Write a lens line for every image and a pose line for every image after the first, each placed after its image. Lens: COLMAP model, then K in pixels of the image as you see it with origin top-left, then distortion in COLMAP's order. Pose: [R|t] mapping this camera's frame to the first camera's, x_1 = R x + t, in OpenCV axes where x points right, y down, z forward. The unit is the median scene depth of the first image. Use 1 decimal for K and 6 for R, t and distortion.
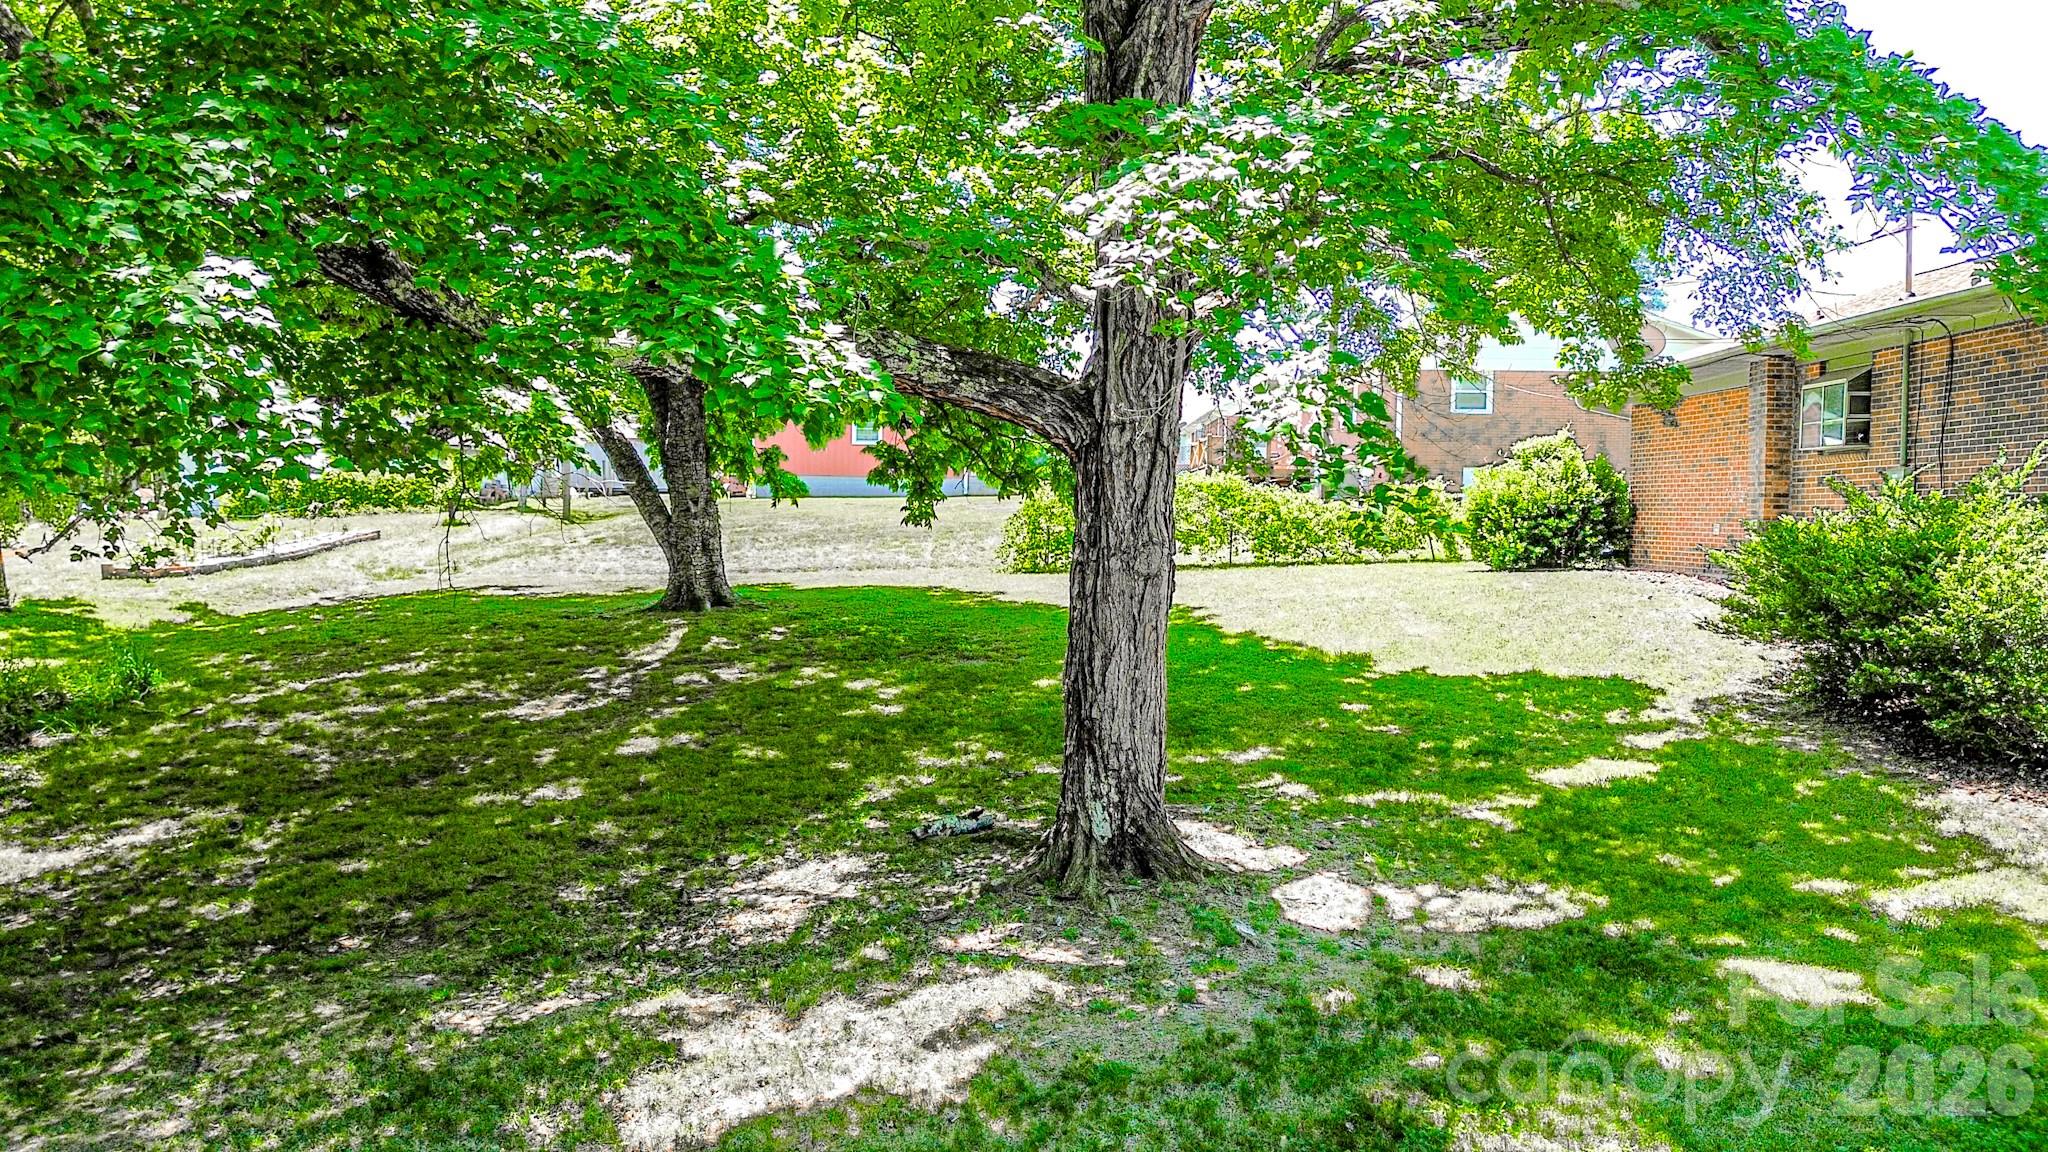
lens RADIAL K [[1438.7, 0, 1030.1], [0, 1438.7, 584.0], [0, 0, 1]] dist [0.062722, -0.068831]
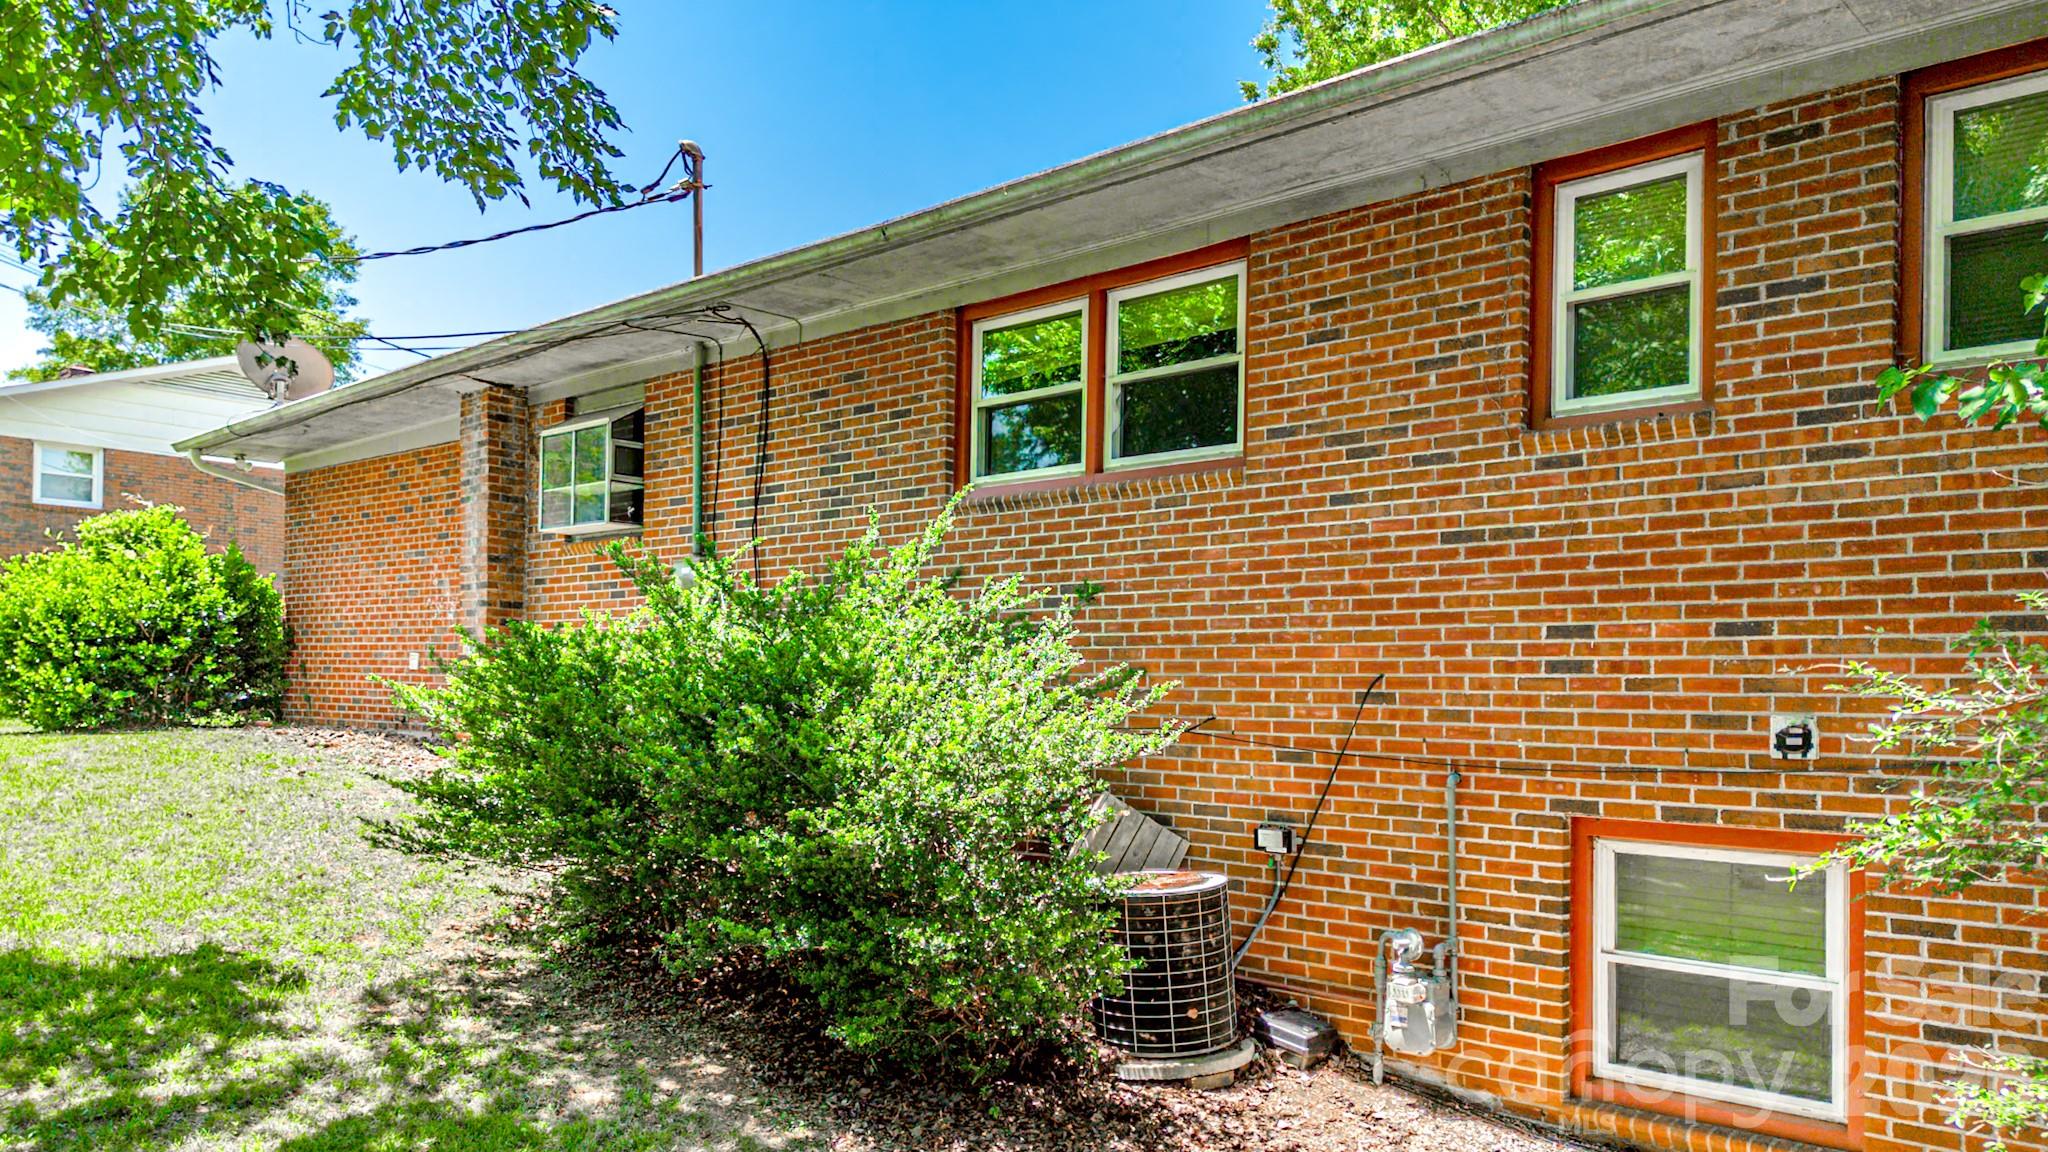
lens RADIAL K [[1467.9, 0, 1026.2], [0, 1467.9, 666.7], [0, 0, 1]] dist [0.105669, -0.110382]
pose [[0.677123, 0.013368, 0.735748, 0.209305], [0.024061, 0.998898, -0.040293, -0.002356], [-0.735476, 0.044986, 0.676055, 0.435554]]
